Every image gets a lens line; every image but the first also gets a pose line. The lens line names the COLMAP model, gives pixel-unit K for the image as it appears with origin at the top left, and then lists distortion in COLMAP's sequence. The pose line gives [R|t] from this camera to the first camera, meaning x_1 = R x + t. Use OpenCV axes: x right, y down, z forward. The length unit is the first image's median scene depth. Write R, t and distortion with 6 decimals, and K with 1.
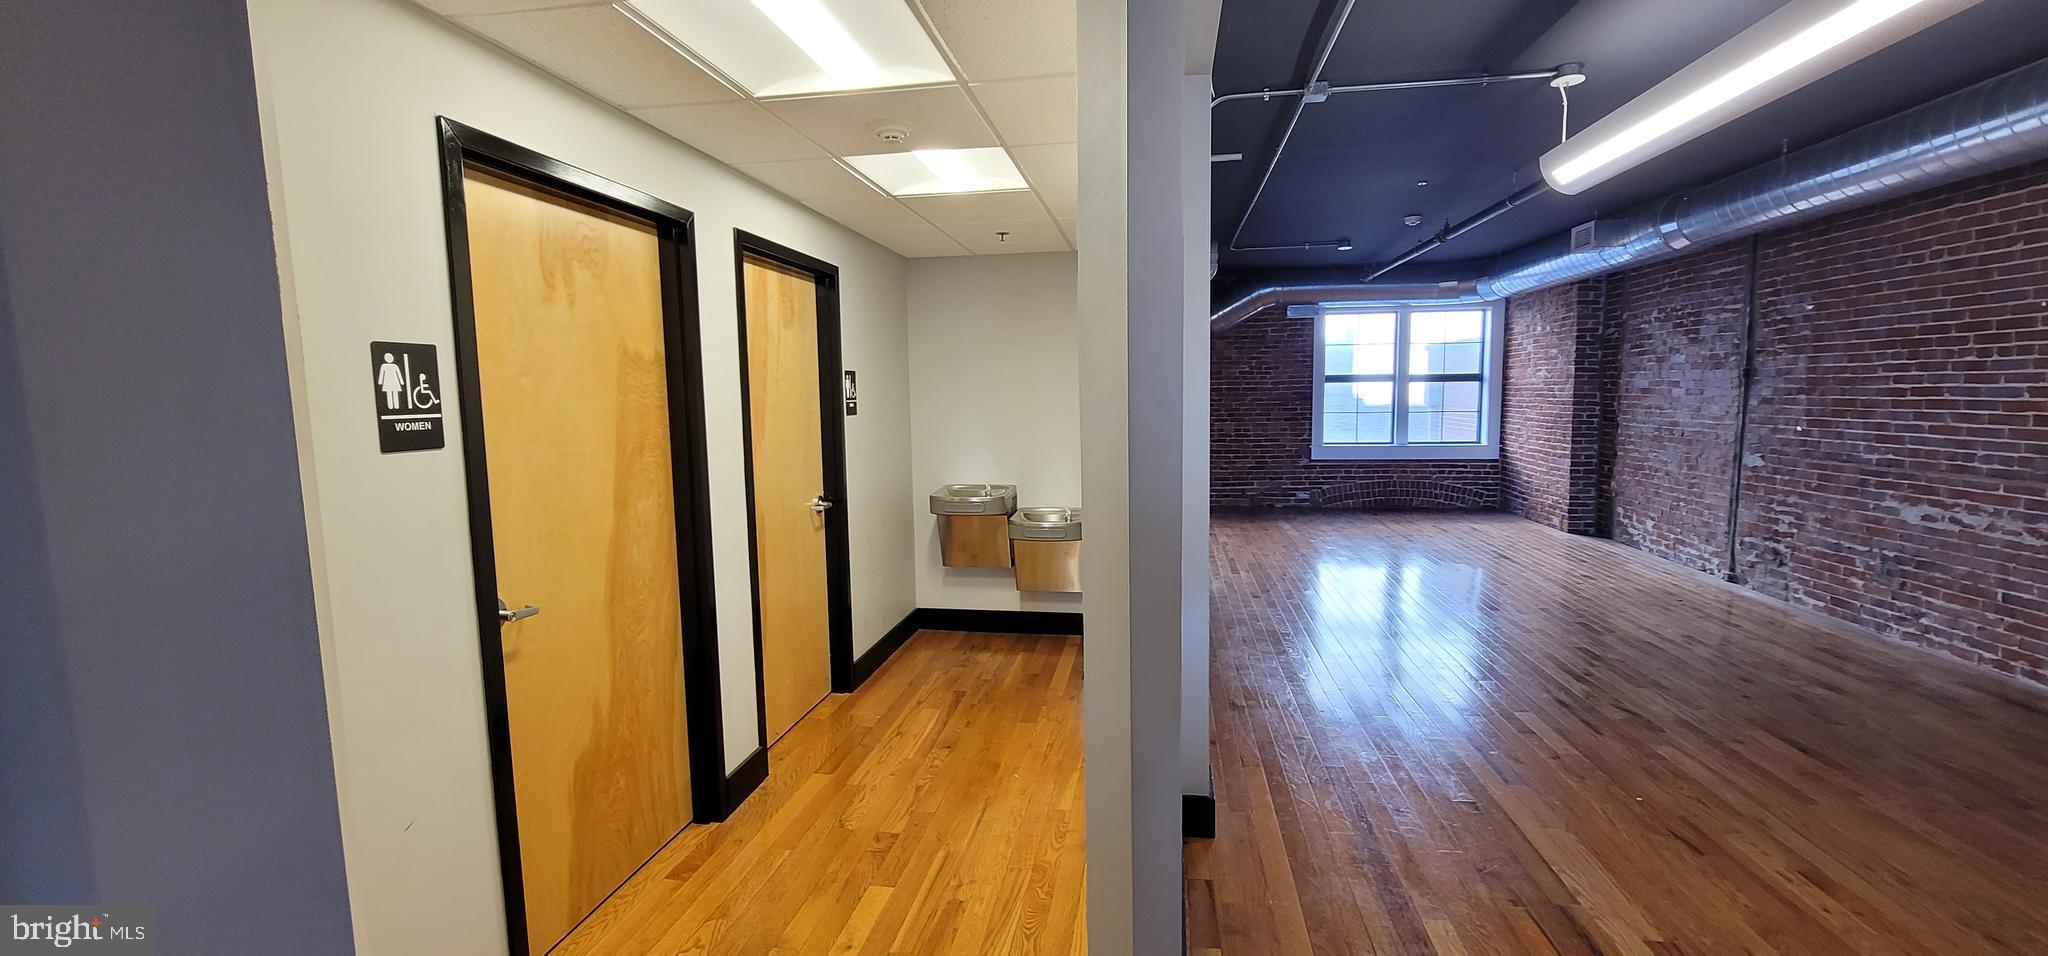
lens RADIAL K [[833.0, 0, 1028.6], [0, 833.0, 476.9], [0, 0, 1]] dist [-0.002227, -0.000218]
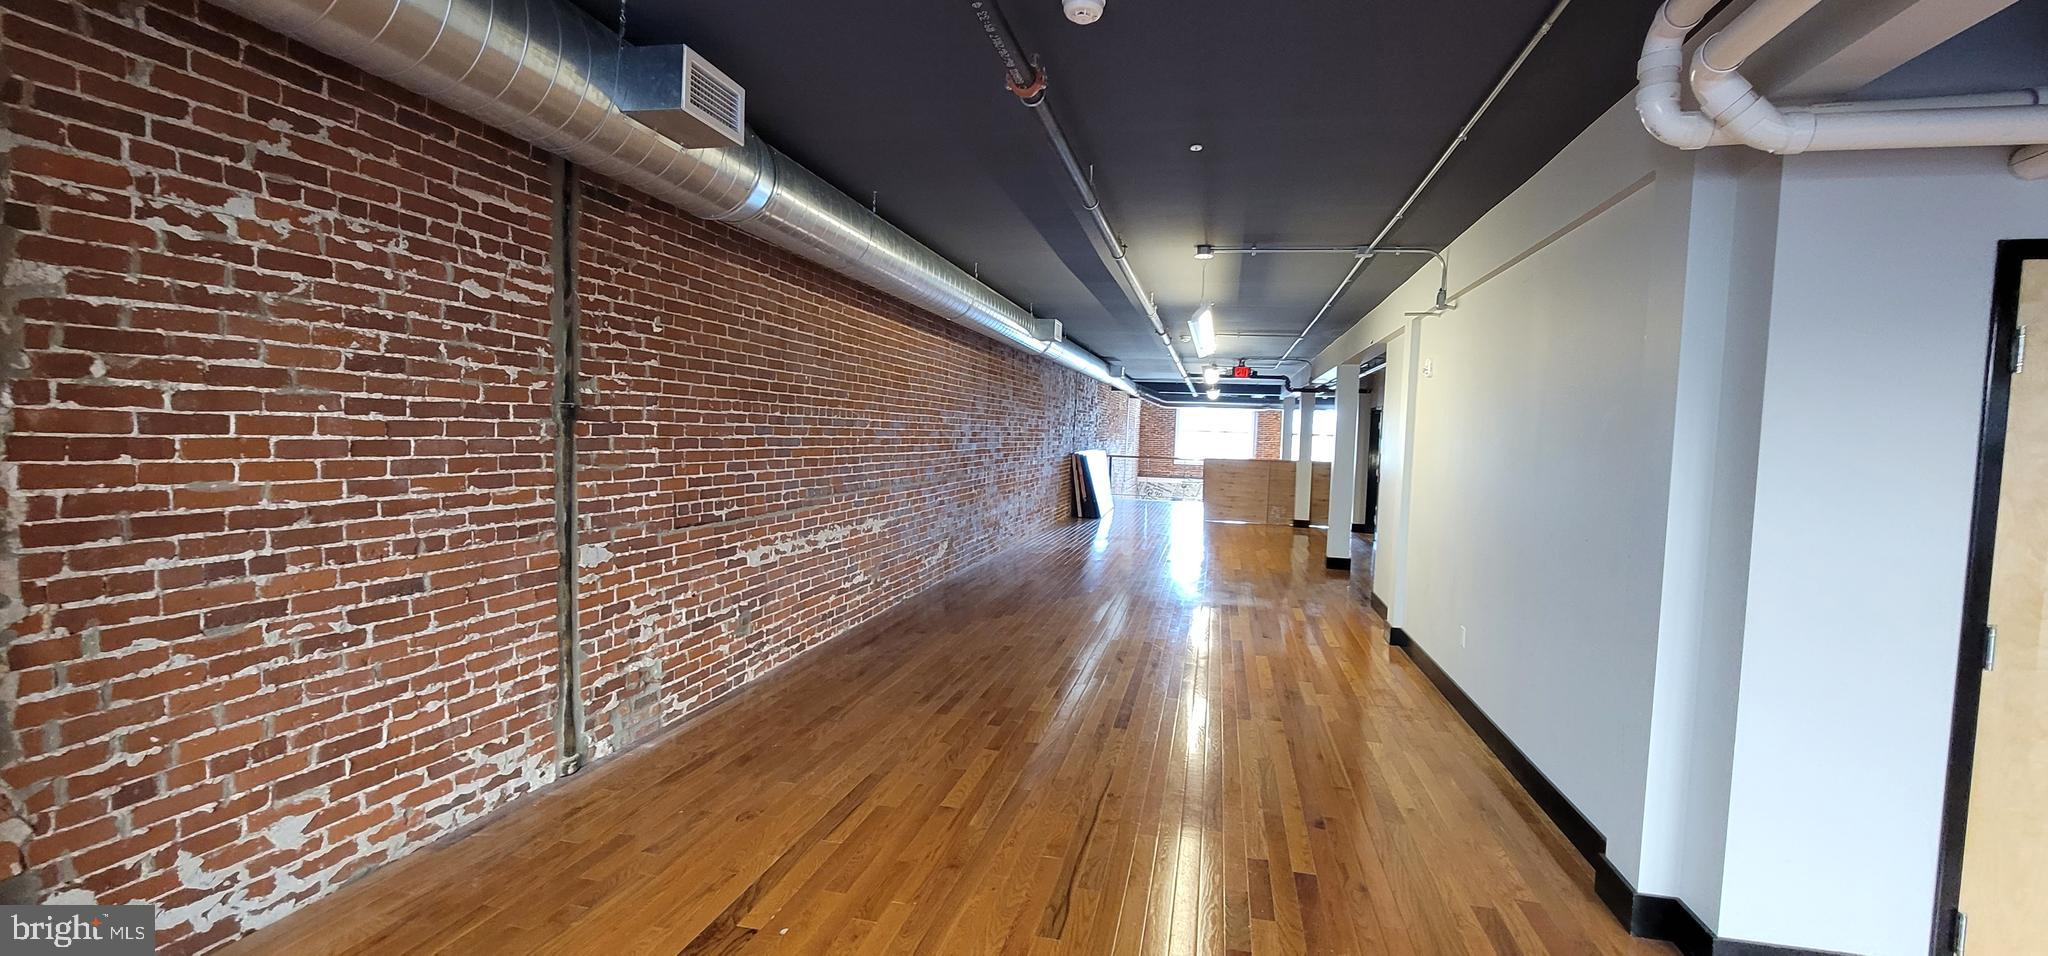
lens RADIAL K [[833.0, 0, 1023.8], [0, 833.0, 479.2], [0, 0, 1]] dist [-0.002227, -0.000218]
pose [[-0.997380, -0.020246, 0.069456, 0.635395], [-0.009119, 0.987571, 0.156911, -0.217034], [-0.071770, 0.155866, -0.985167, 1.949285]]
